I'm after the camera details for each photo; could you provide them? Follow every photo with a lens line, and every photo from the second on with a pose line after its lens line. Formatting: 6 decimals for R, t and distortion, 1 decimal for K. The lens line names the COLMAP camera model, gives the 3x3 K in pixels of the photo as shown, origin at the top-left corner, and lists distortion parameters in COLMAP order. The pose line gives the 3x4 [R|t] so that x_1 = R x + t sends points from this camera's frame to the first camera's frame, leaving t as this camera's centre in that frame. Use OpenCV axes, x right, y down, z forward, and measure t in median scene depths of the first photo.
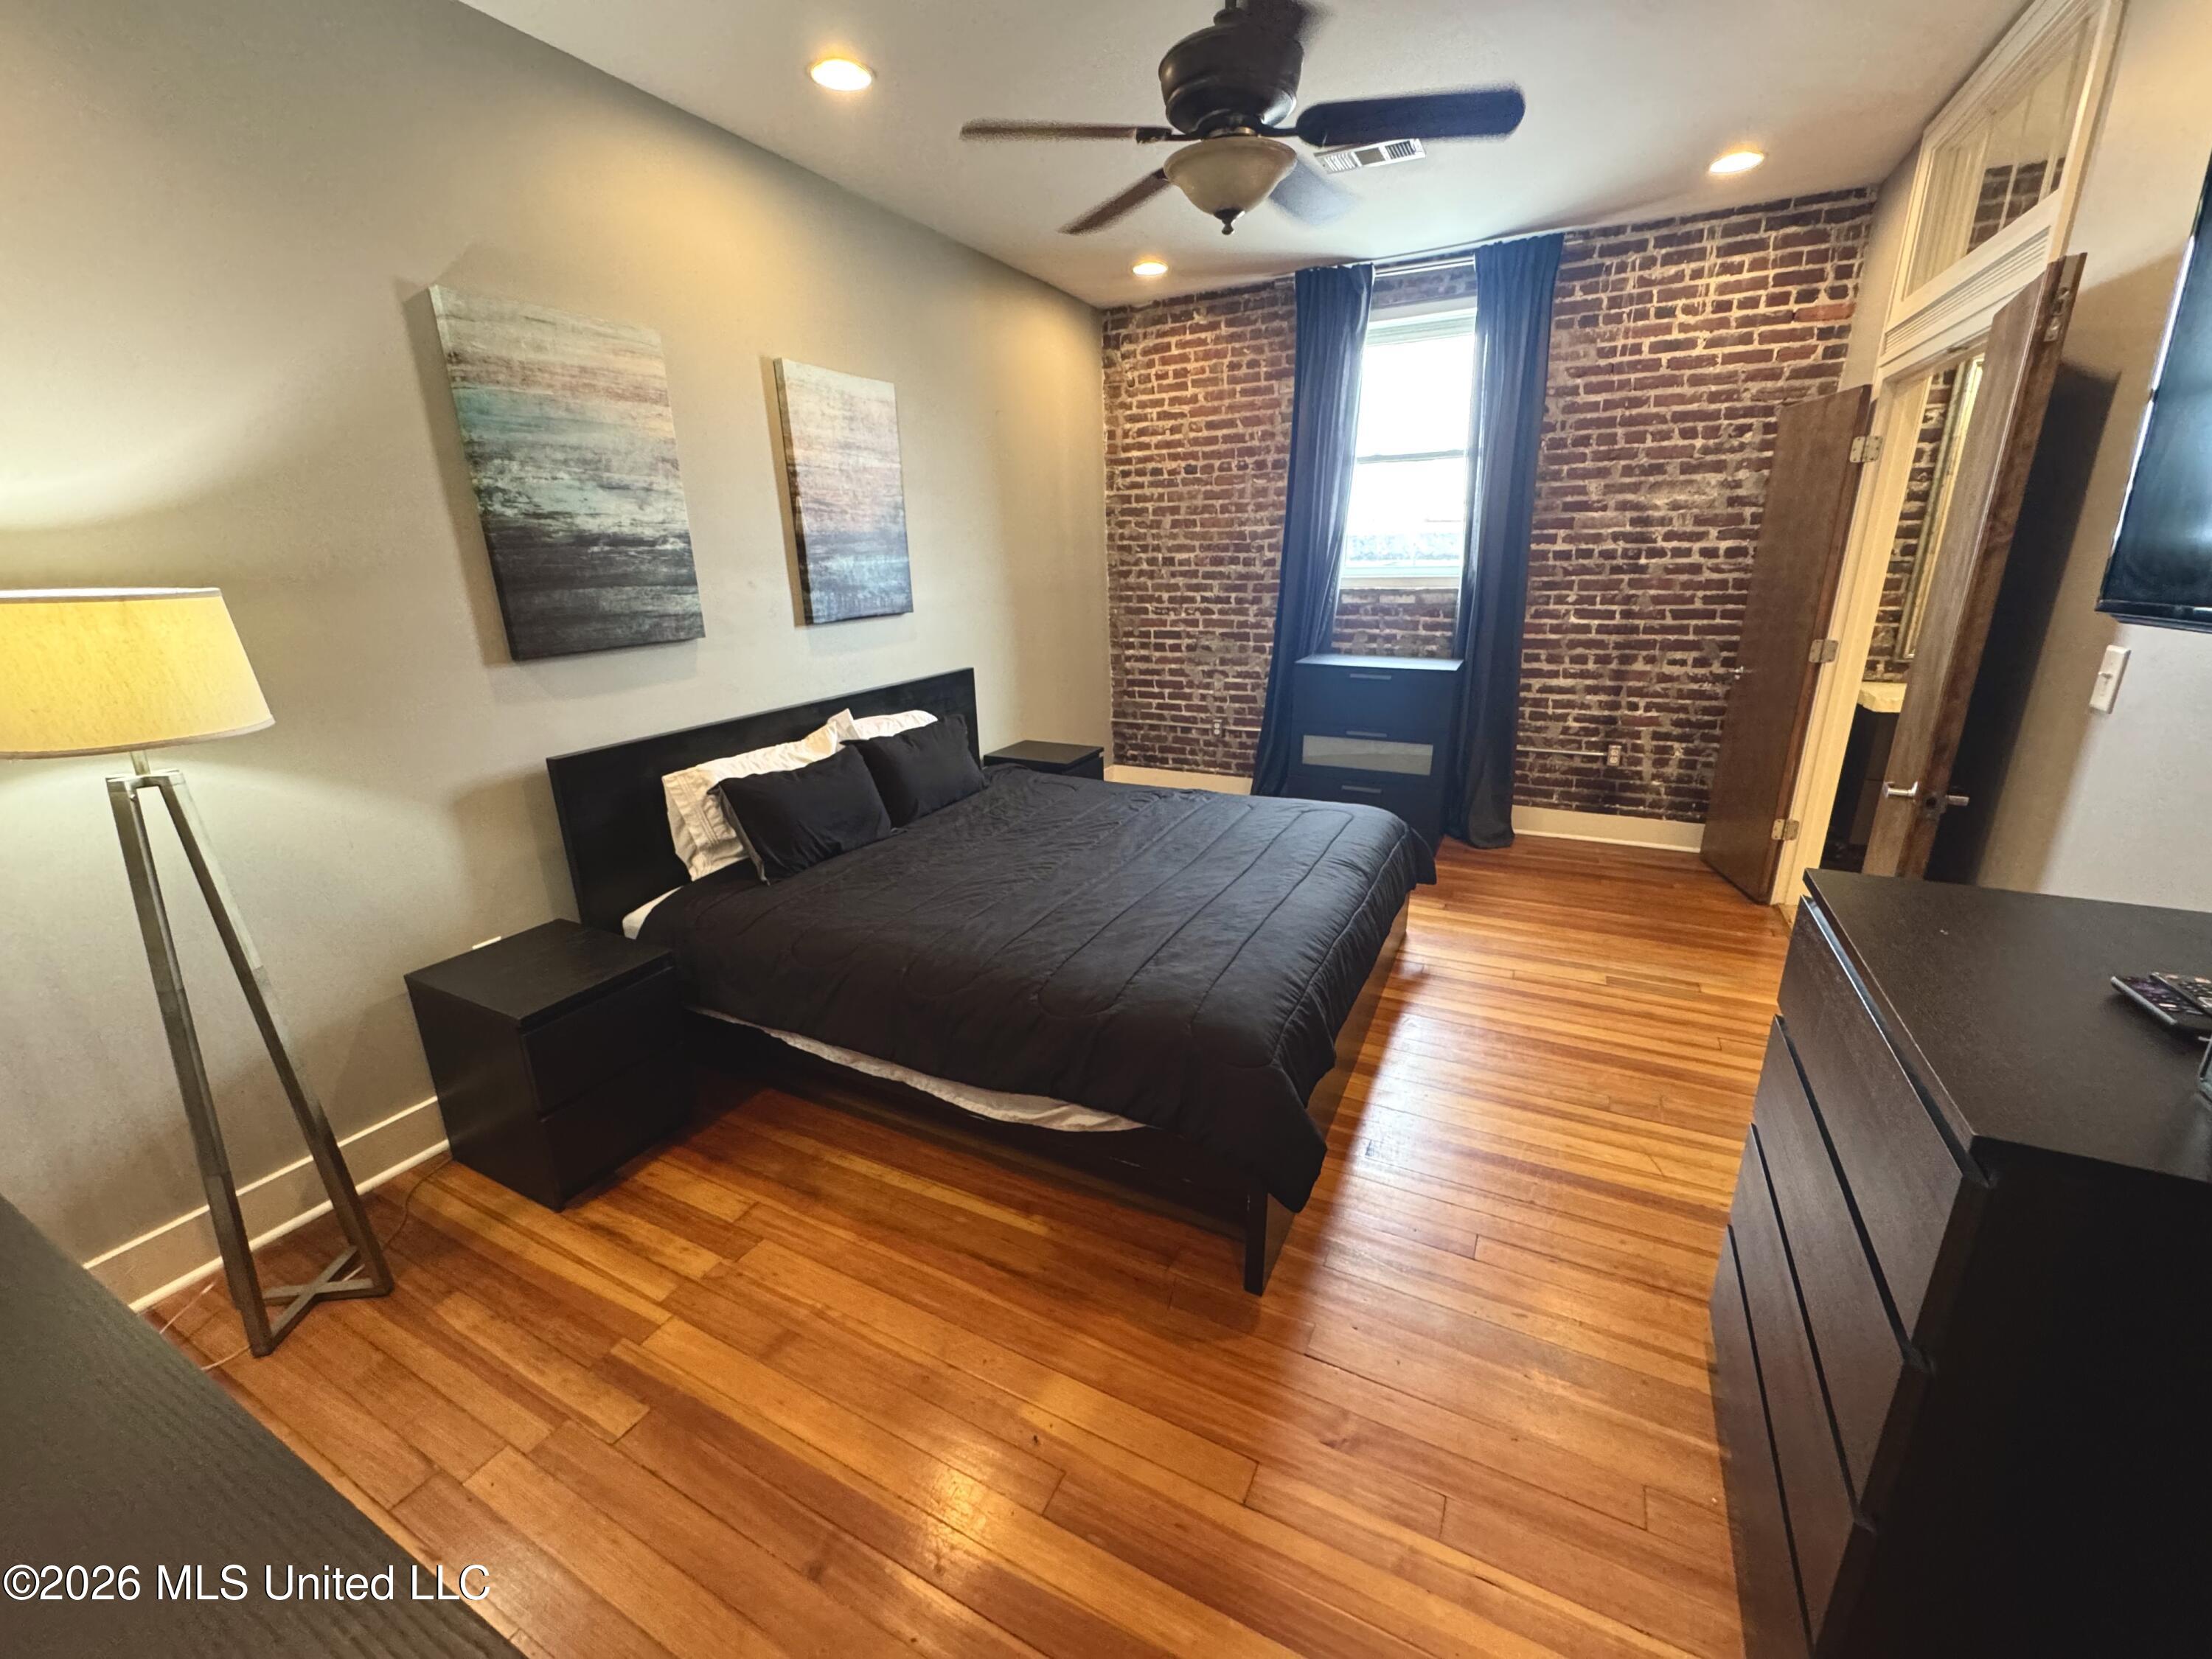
lens RADIAL K [[884.4, 0, 1099.4], [0, 884.4, 831.8], [0, 0, 1]] dist [-0.003784, 0.000394]
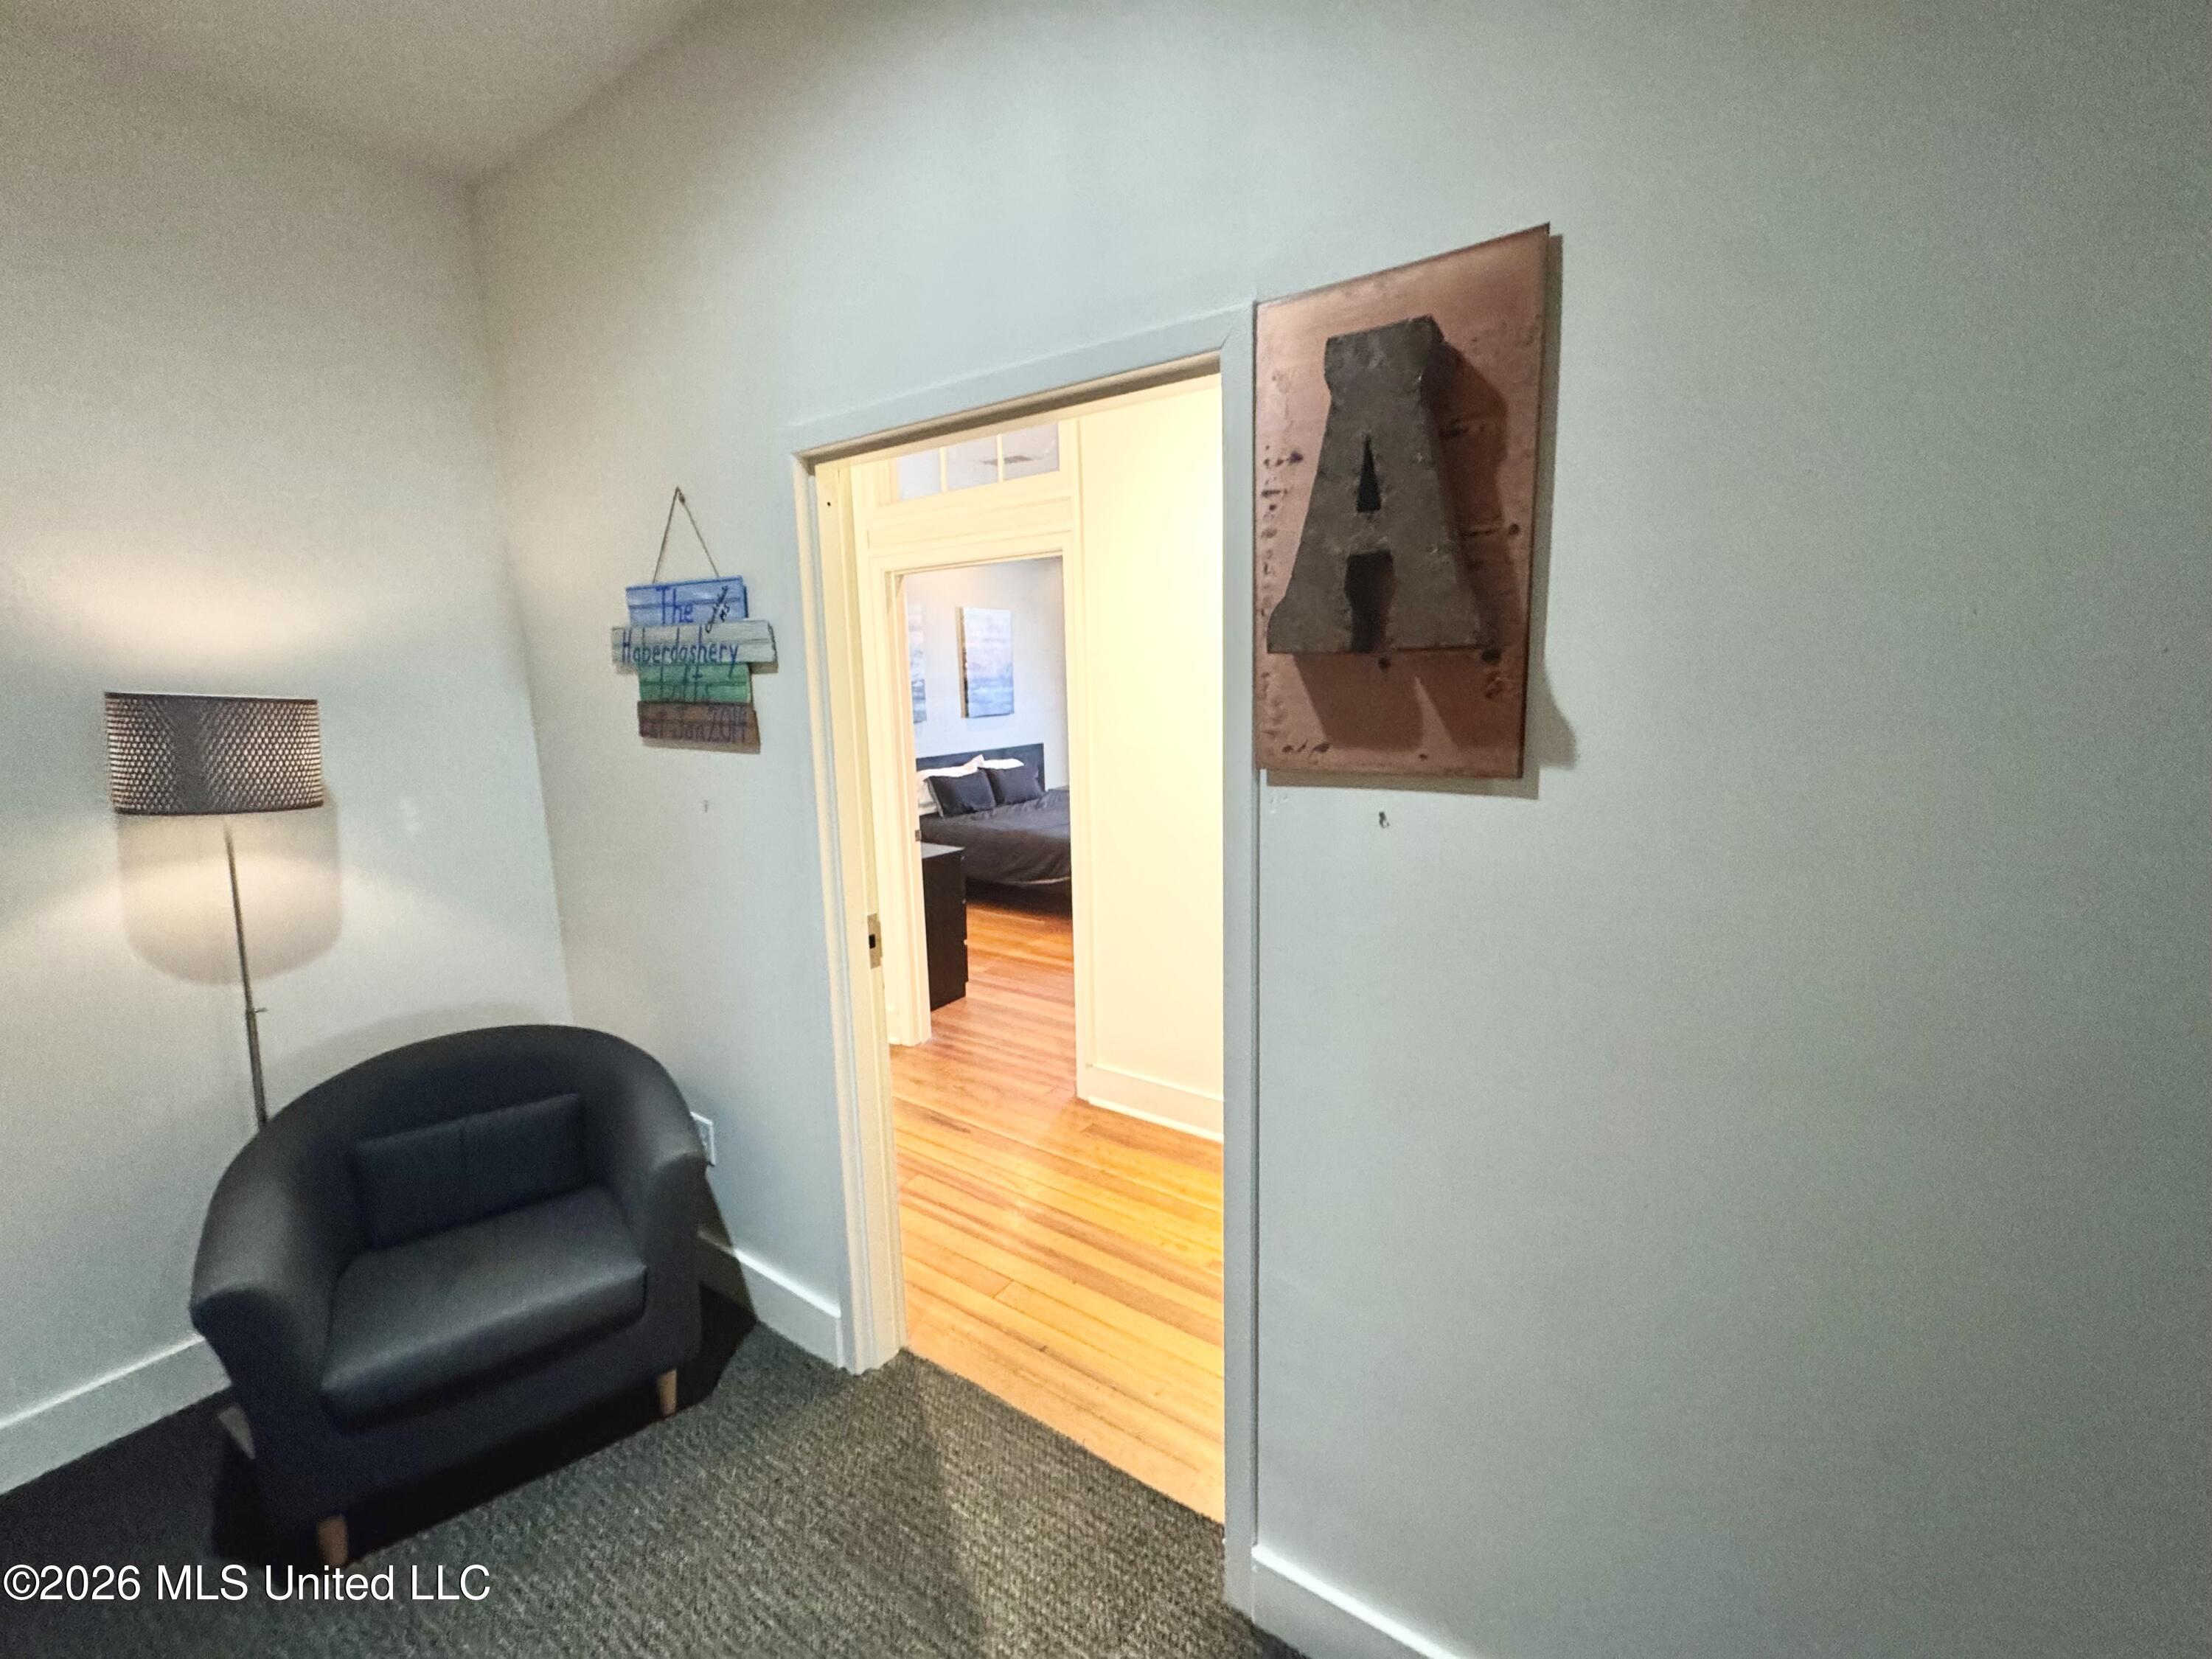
lens RADIAL K [[884.4, 0, 1100.8], [0, 884.4, 838.5], [0, 0, 1]] dist [-0.003784, 0.000394]
pose [[0.992713, 0.023951, -0.118095, 0.279388], [-0.038454, 0.991773, -0.122096, 0.329212], [0.114200, 0.125748, 0.985467, -1.128626]]
